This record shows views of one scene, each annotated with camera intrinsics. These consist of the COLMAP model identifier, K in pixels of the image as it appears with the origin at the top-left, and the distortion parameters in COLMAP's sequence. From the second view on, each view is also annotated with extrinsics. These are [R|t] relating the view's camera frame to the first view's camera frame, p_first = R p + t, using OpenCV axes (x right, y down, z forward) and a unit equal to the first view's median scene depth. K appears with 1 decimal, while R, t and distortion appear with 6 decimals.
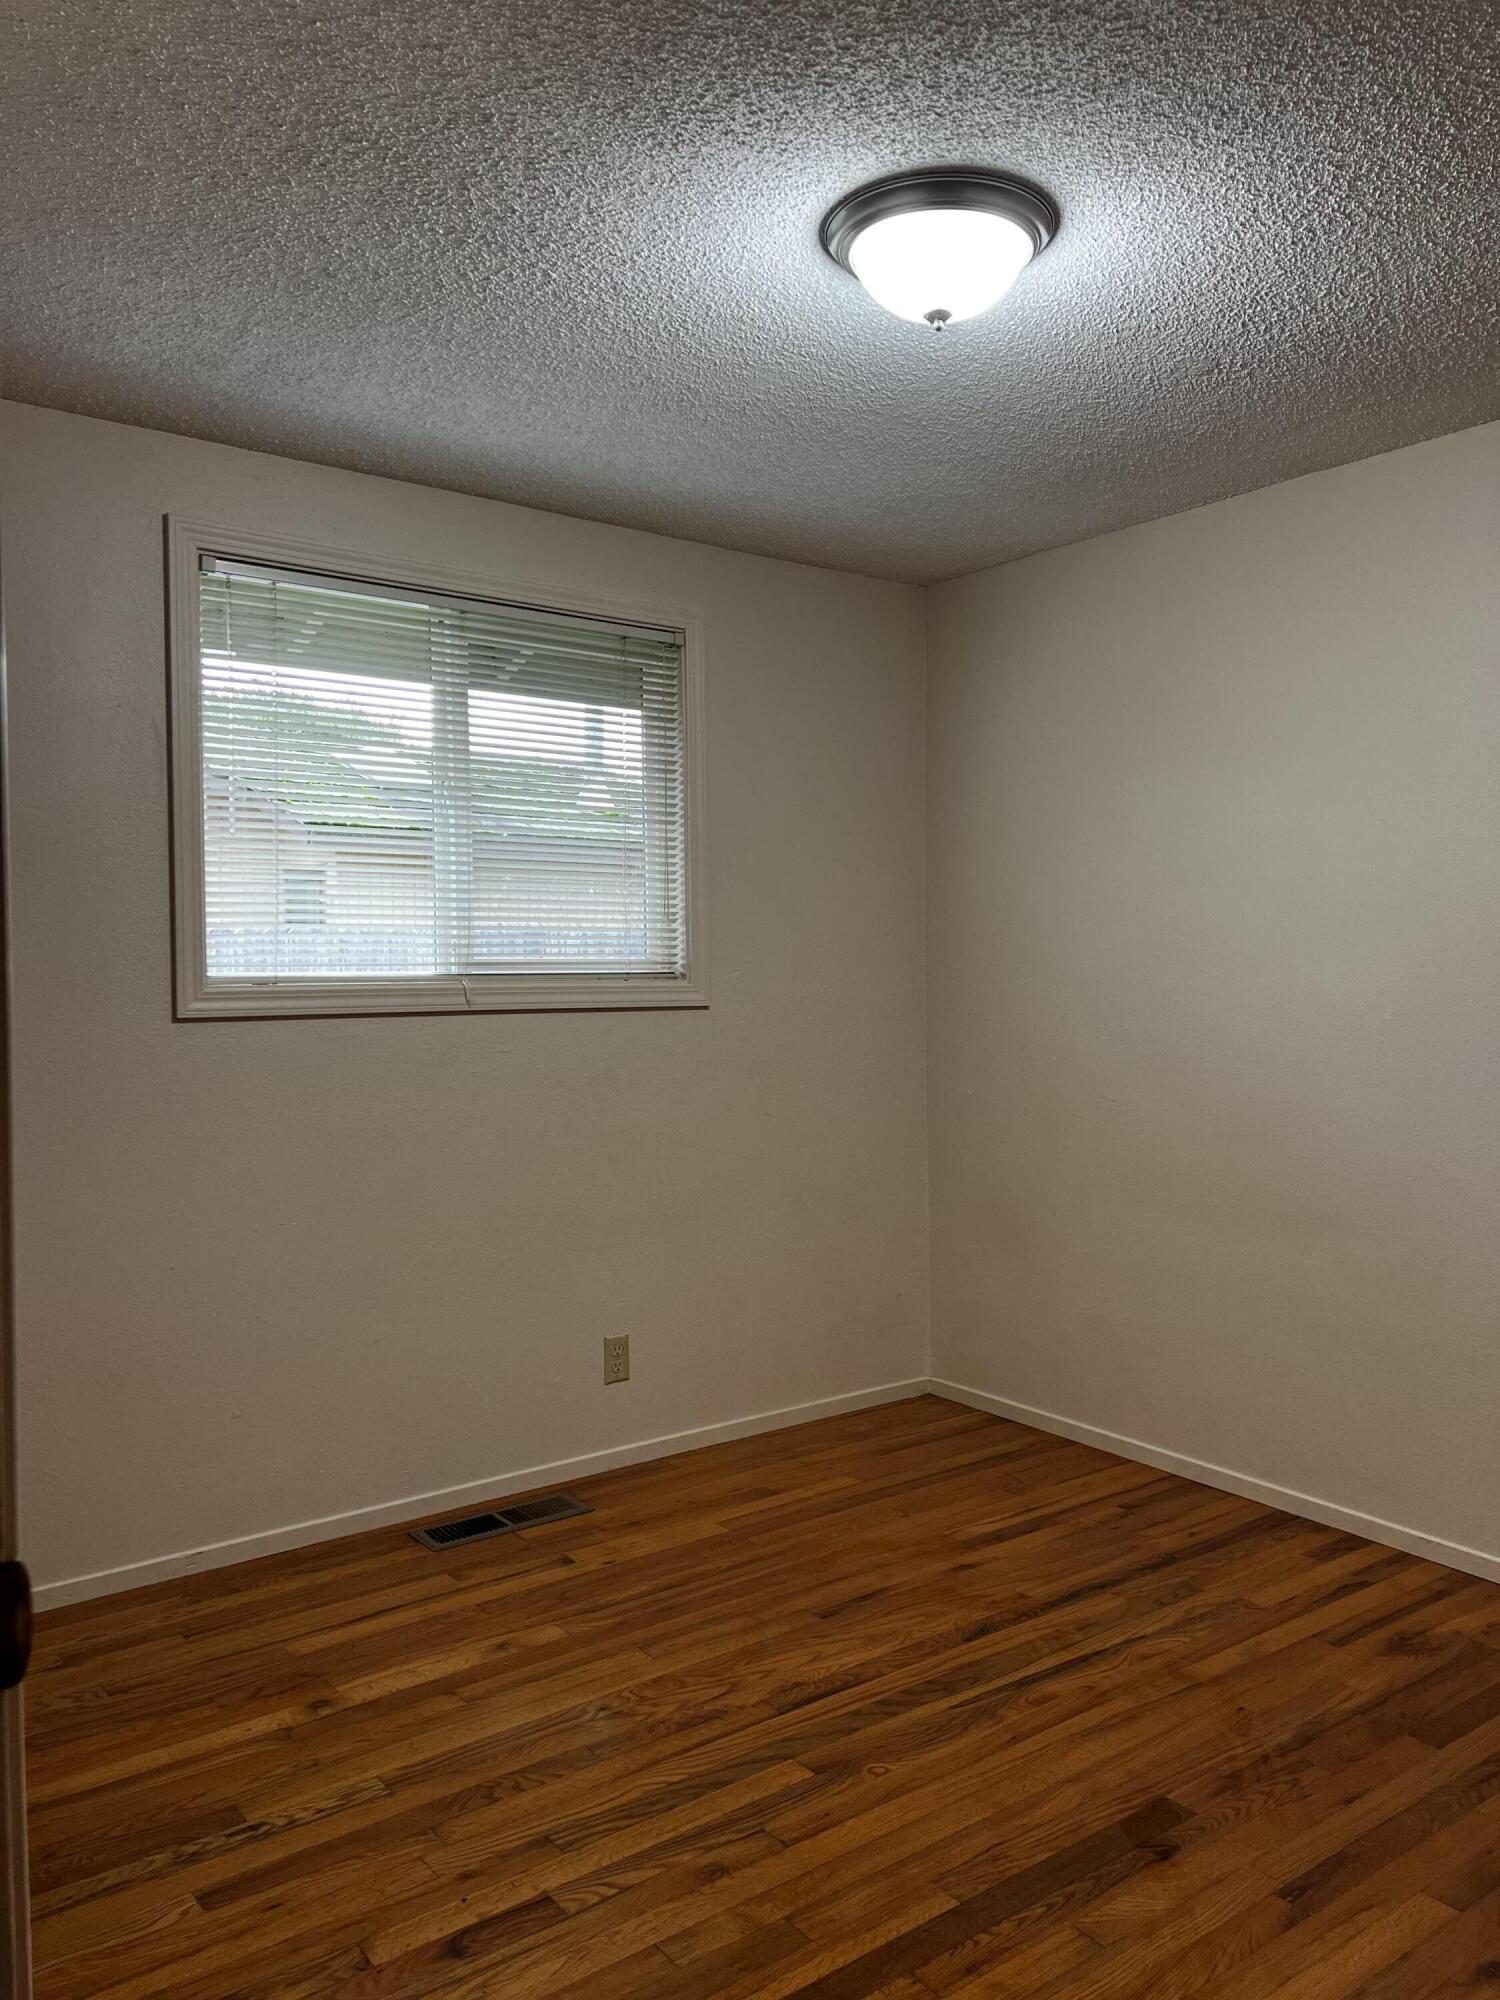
lens RADIAL K [[1472.5, 0, 747.8], [0, 1472.5, 994.7], [0, 0, 1]] dist [0.005830, -0.010237]
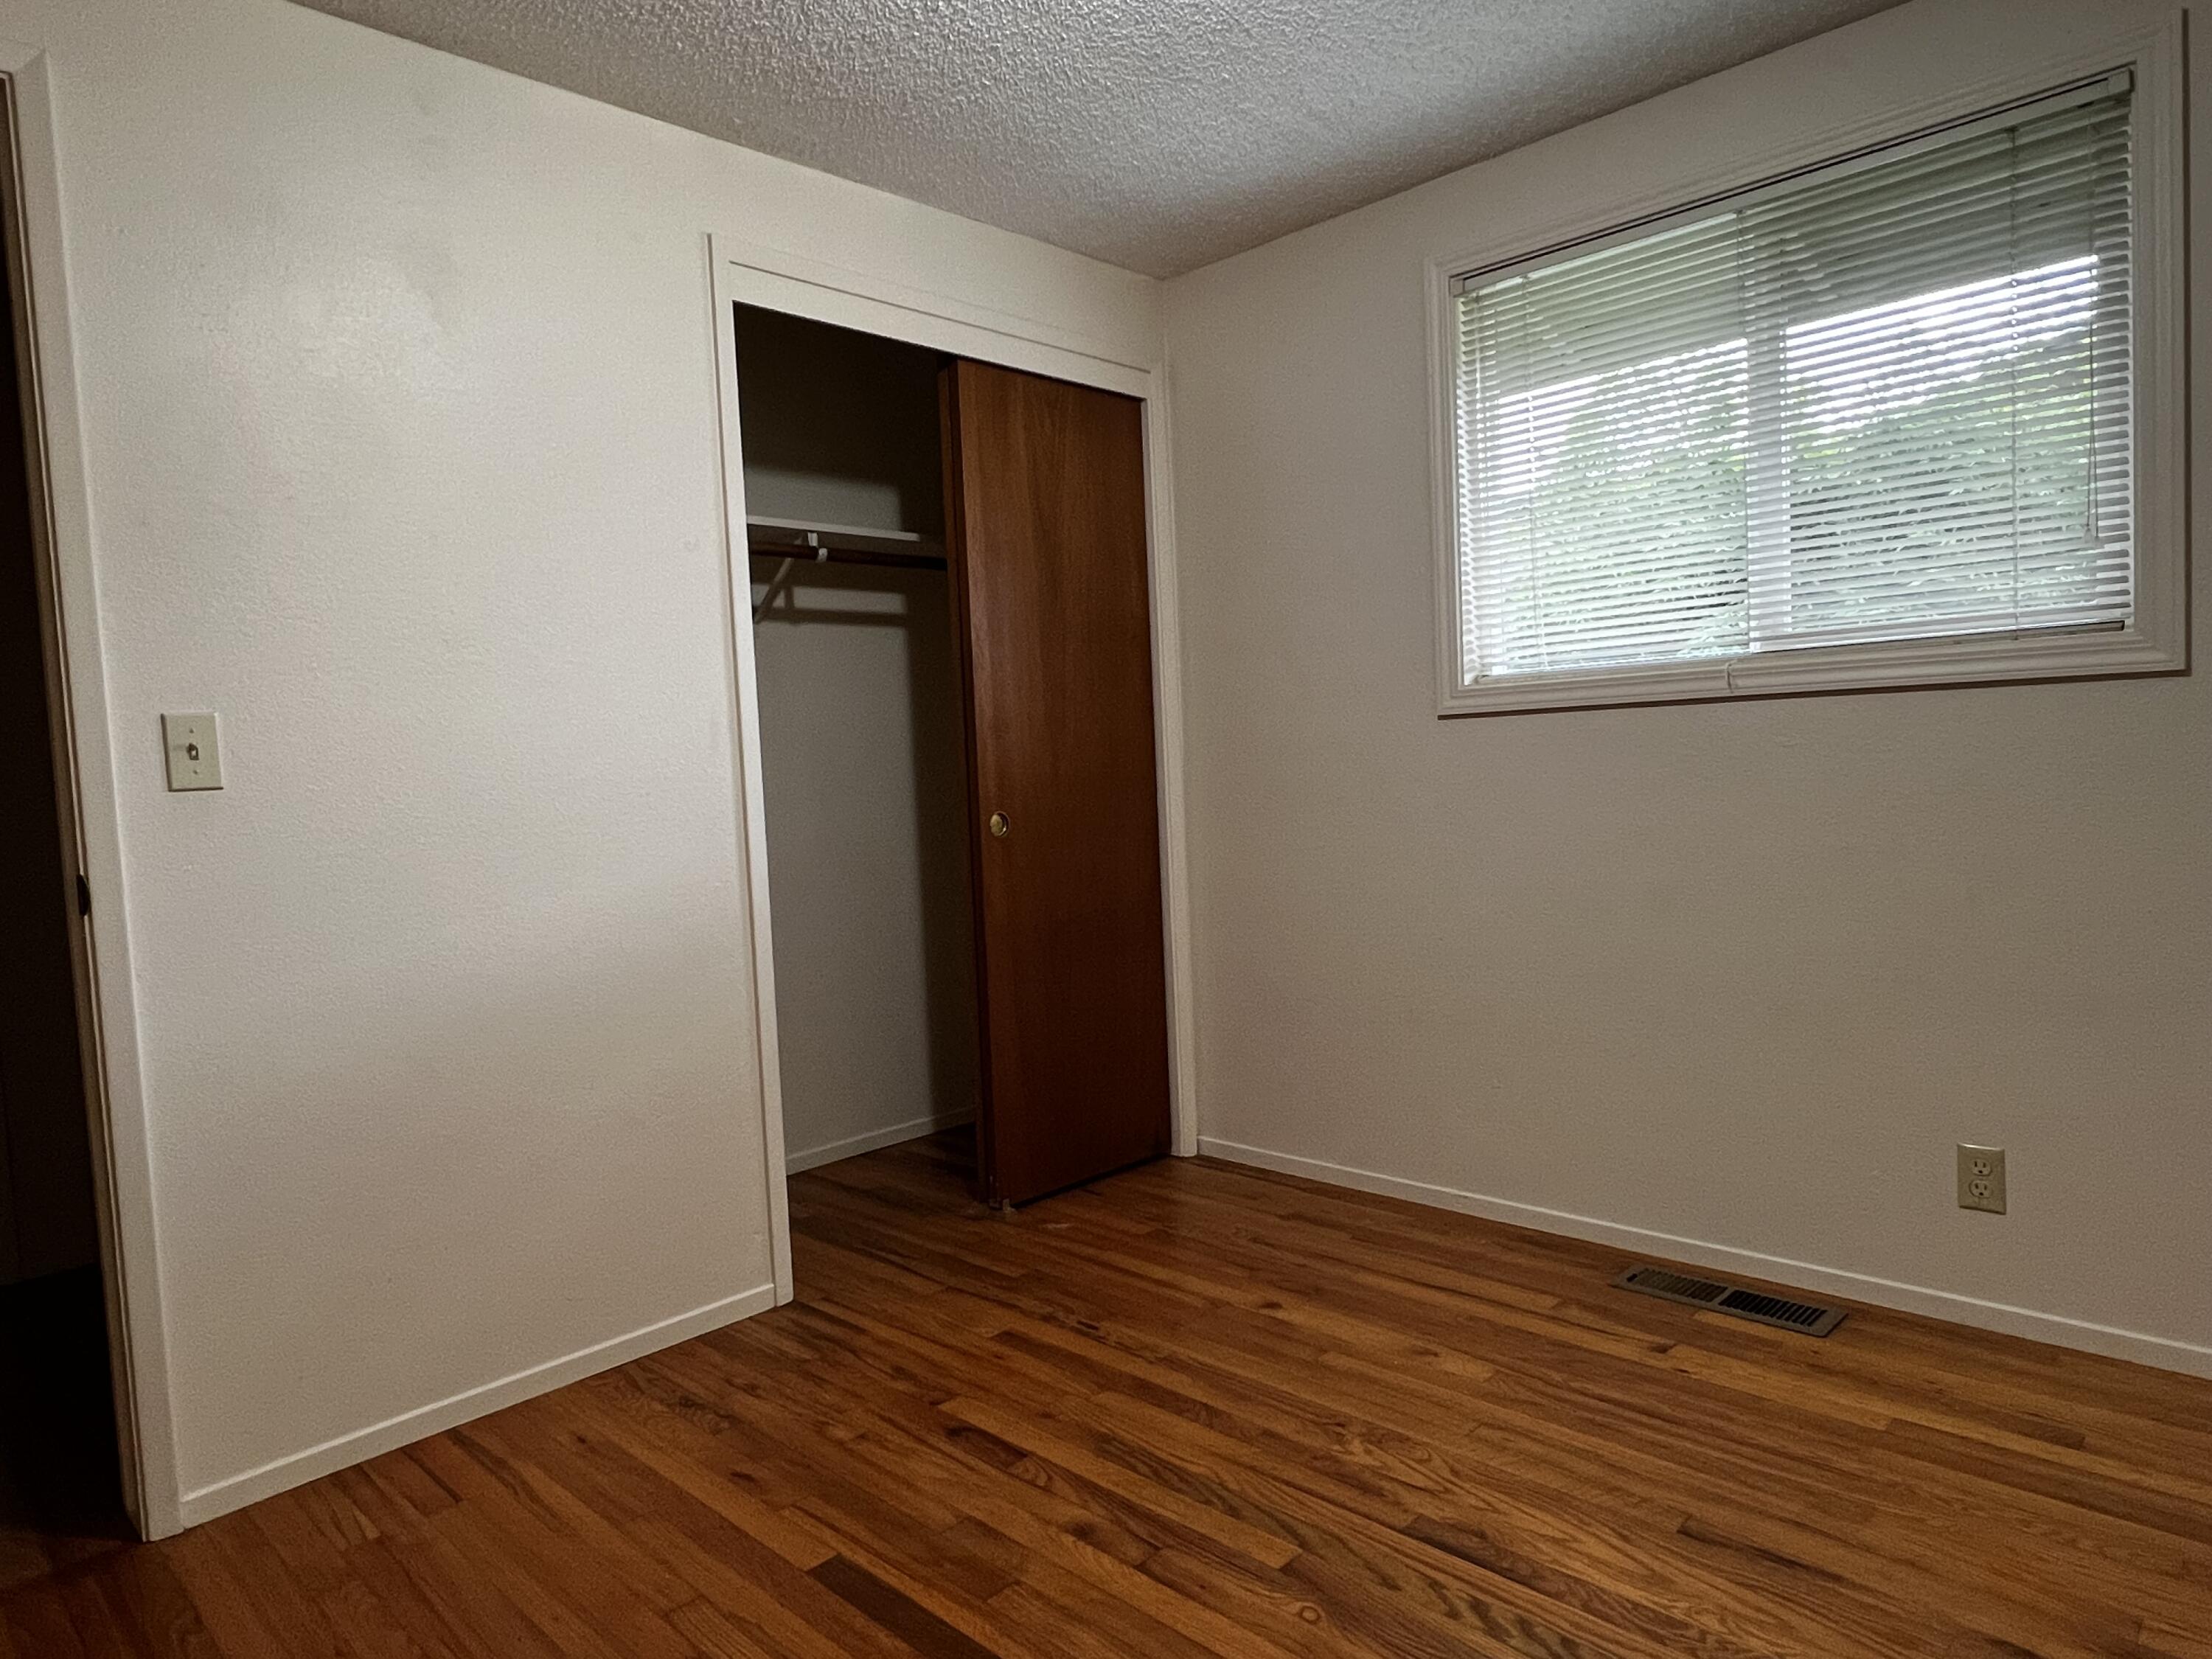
lens RADIAL K [[1352.4, 0, 1105.0], [0, 1352.4, 828.1], [0, 0, 1]] dist [0.005069, -0.001333]
pose [[0.154376, 0.048713, -0.986811, 0.612439], [0.026851, 0.998208, 0.053477, 0.041171], [0.987647, -0.034752, 0.152792, 0.617382]]
